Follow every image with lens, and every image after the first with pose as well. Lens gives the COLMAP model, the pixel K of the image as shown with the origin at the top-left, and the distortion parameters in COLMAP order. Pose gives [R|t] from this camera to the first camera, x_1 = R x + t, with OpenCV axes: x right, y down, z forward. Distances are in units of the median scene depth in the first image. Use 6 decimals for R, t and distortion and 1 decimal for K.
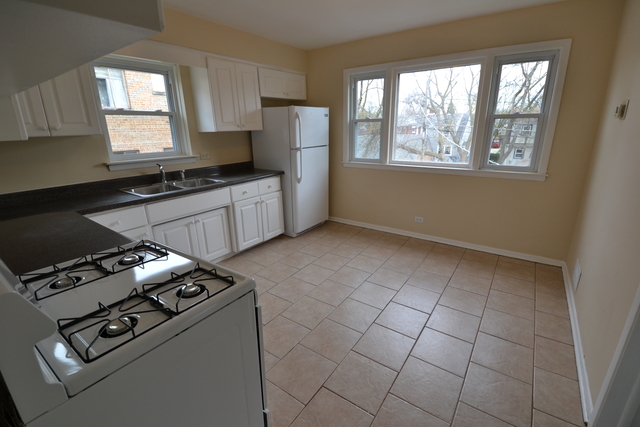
lens RADIAL K [[289.1, 0, 326.1], [0, 289.1, 214.7], [0, 0, 1]] dist [0.003203, -0.005862]
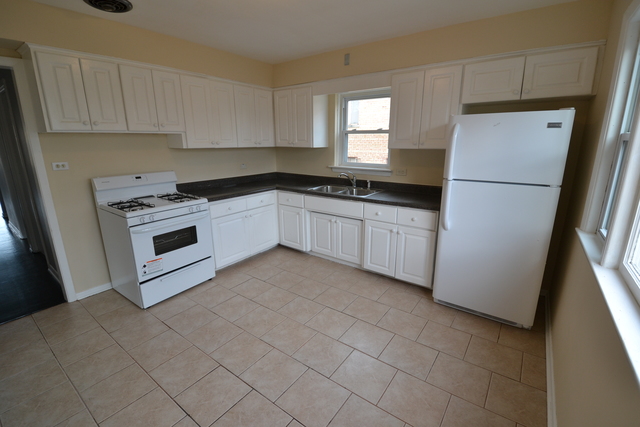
lens RADIAL K [[289.1, 0, 322.7], [0, 289.1, 214.7], [0, 0, 1]] dist [0.003203, -0.005862]
pose [[-0.029262, 0.263937, -0.964096, 0.586442], [-0.289361, 0.920974, 0.260915, -0.250103], [0.956773, 0.286606, 0.049423, 0.734454]]
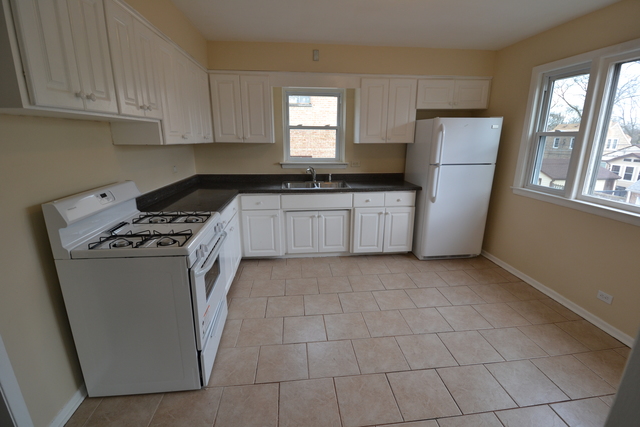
lens RADIAL K [[289.1, 0, 323.0], [0, 289.1, 215.3], [0, 0, 1]] dist [0.003203, -0.005862]
pose [[0.654177, 0.212331, -0.725925, 0.366456], [-0.233546, 0.969591, 0.073139, -0.060732], [0.719380, 0.121691, 0.683874, 0.153884]]
